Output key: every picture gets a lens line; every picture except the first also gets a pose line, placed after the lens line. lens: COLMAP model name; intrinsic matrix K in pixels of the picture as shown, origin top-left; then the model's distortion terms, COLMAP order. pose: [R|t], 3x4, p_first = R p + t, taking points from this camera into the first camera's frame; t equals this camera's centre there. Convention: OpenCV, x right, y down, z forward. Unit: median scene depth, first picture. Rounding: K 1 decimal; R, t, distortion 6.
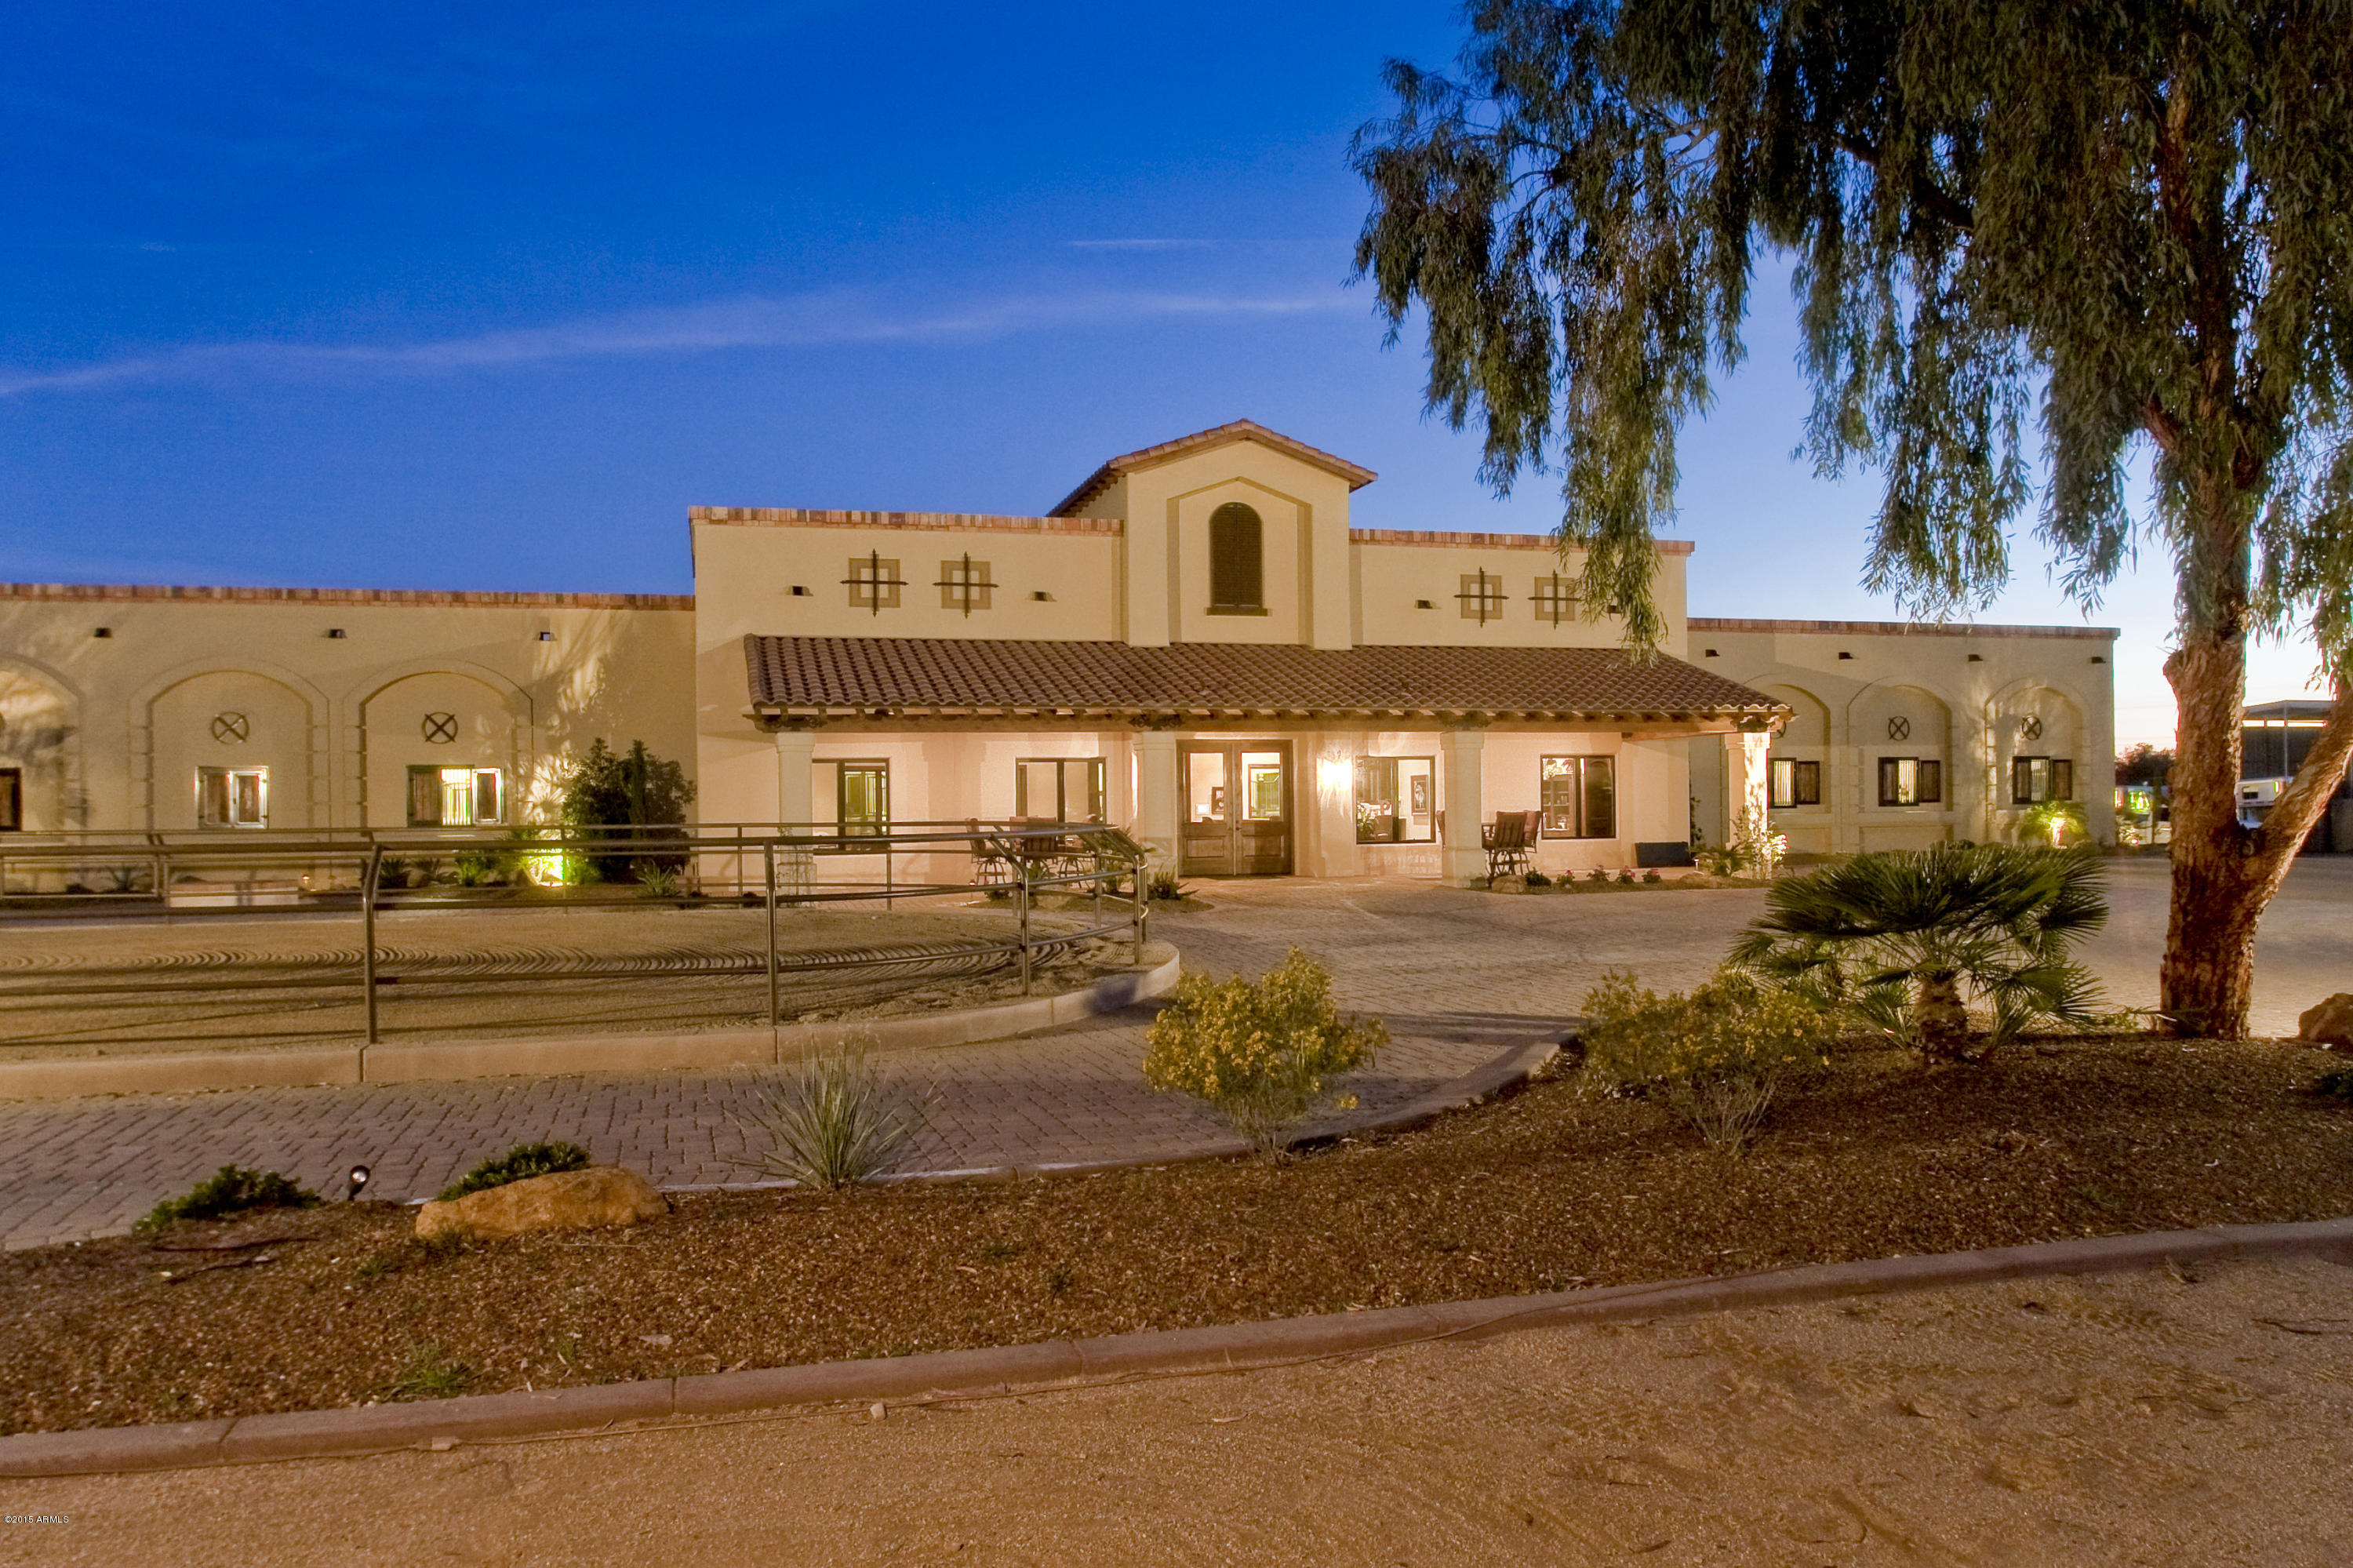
lens RADIAL K [[1120.1, 0, 1176.2], [0, 1120.1, 784.7], [0, 0, 1]] dist [-0.004106, -0.000048]
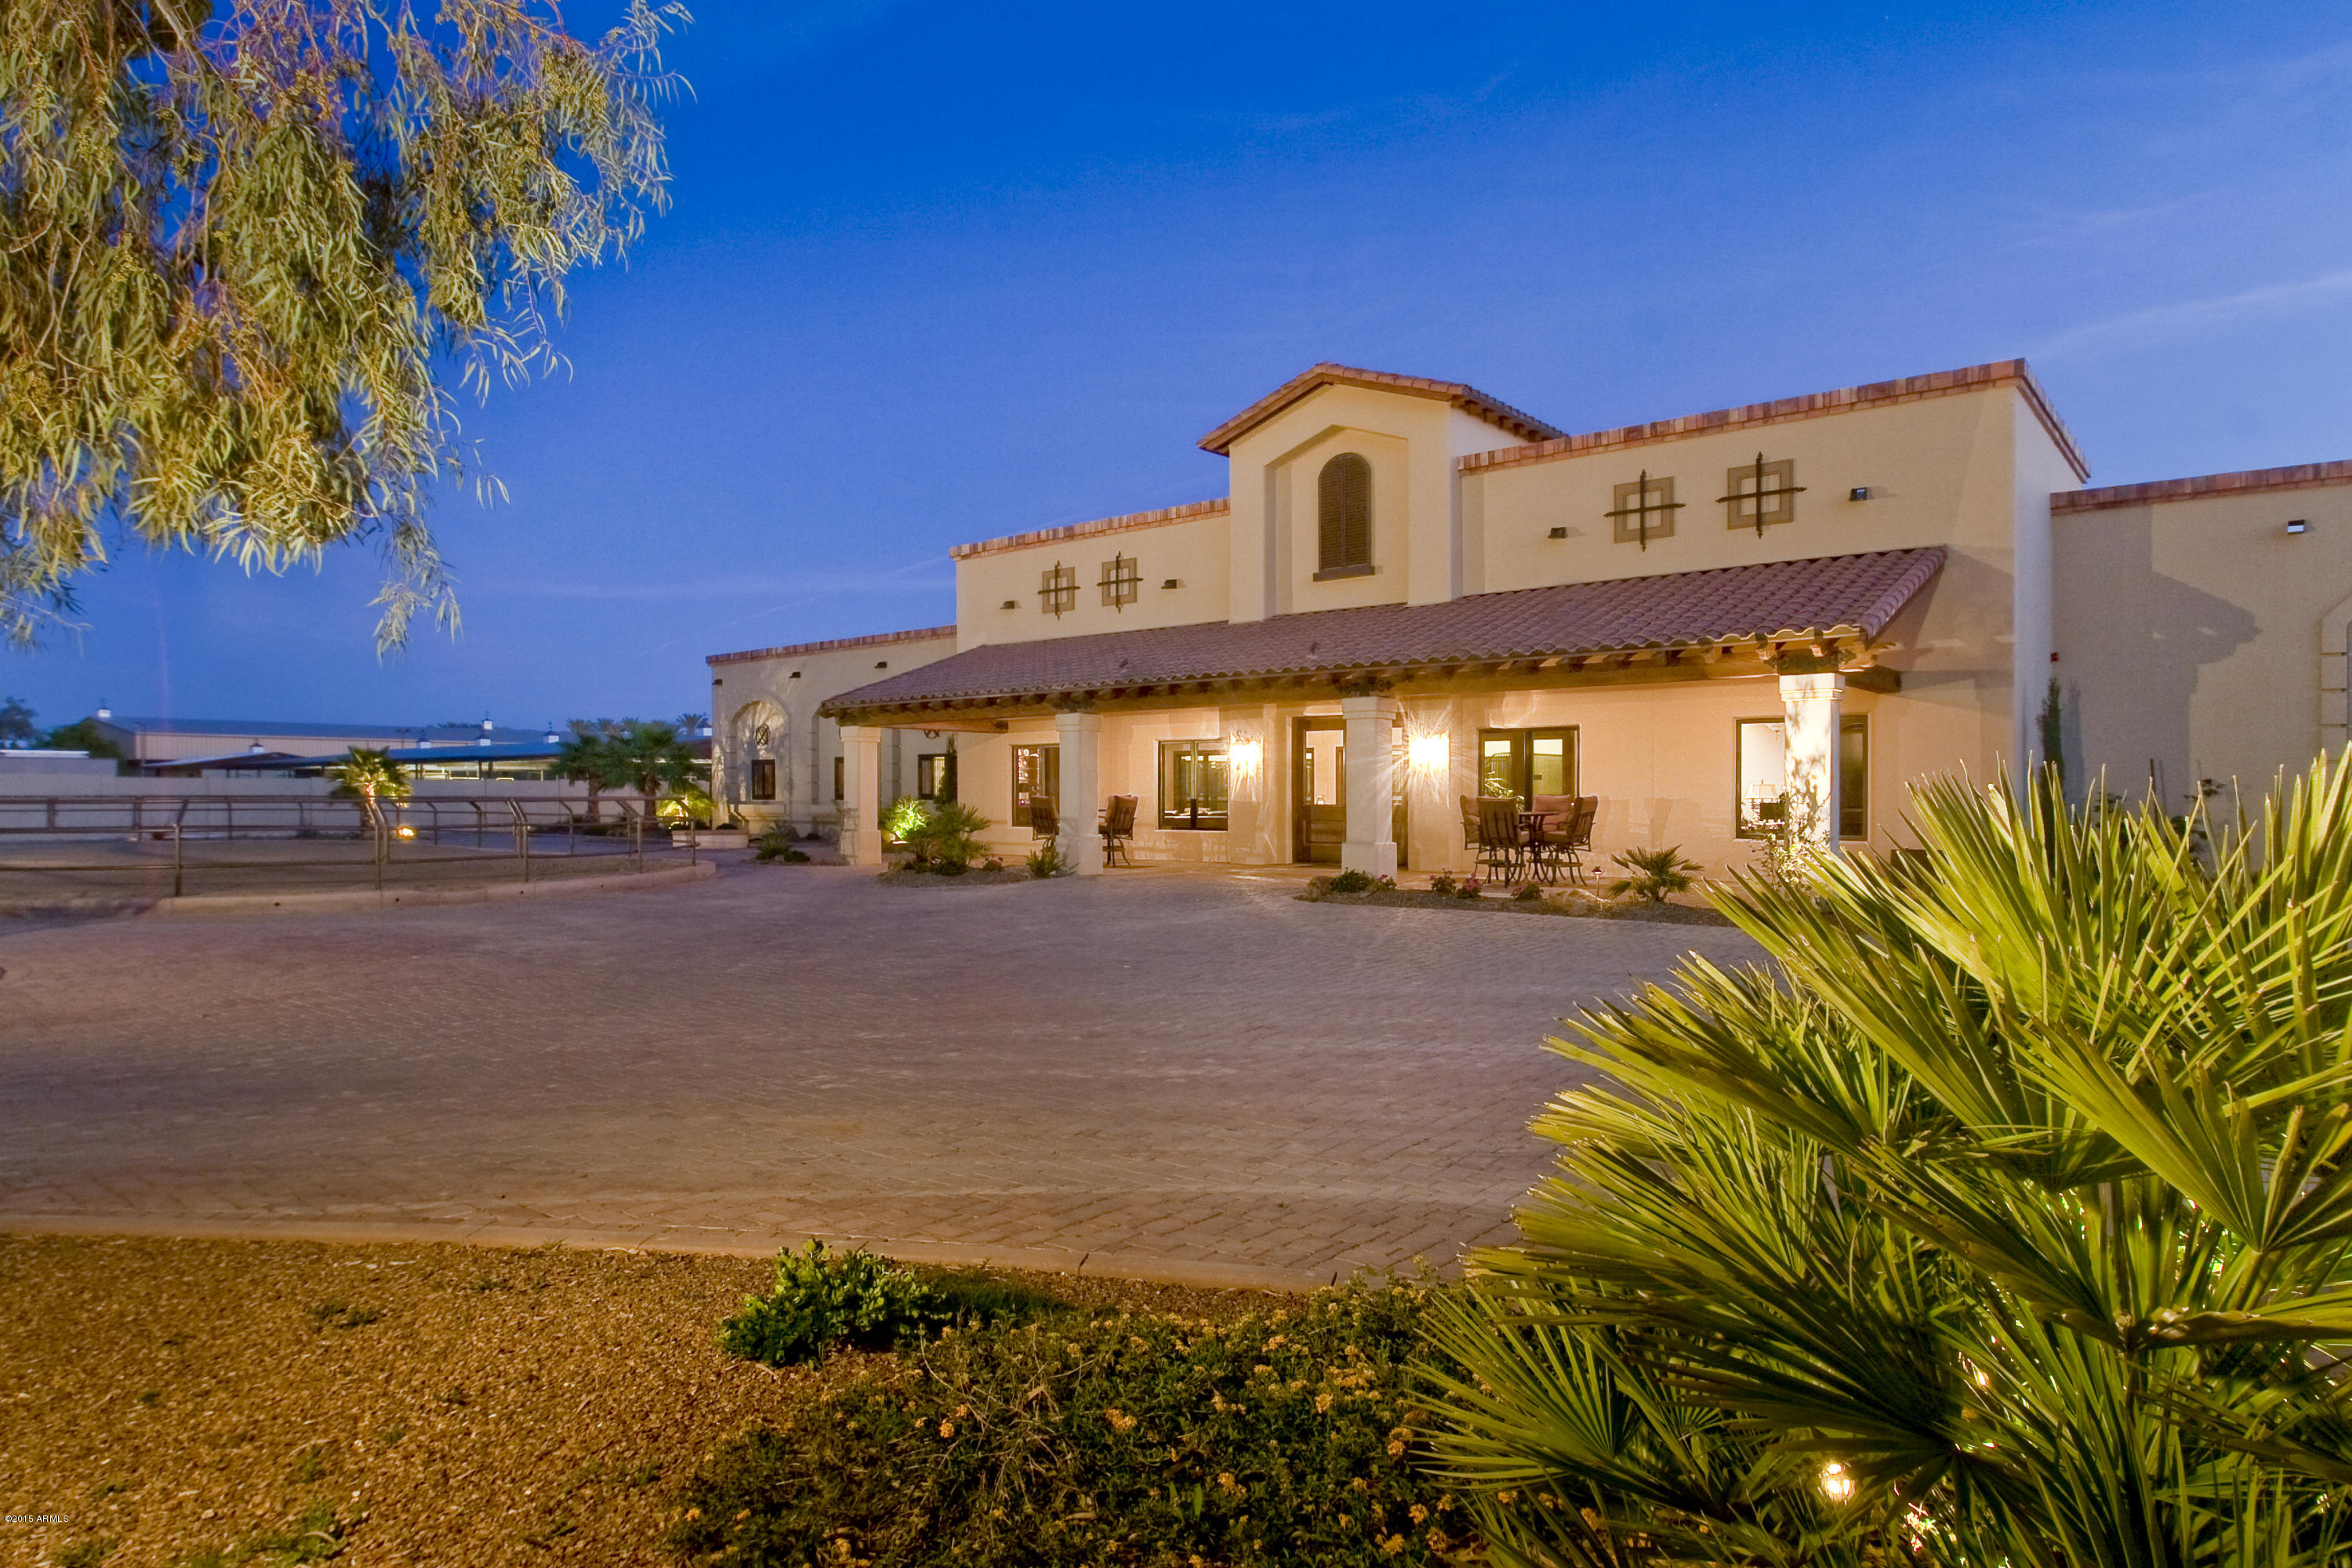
lens RADIAL K [[1420.7, 0, 1175.5], [0, 1420.7, 789.1], [0, 0, 1]] dist [-0.006491, -0.015570]
pose [[0.615429, 0.010855, -0.788118, 0.916802], [0.013911, 0.999600, 0.024630, -0.010398], [0.788070, -0.026122, 0.615032, 0.184561]]
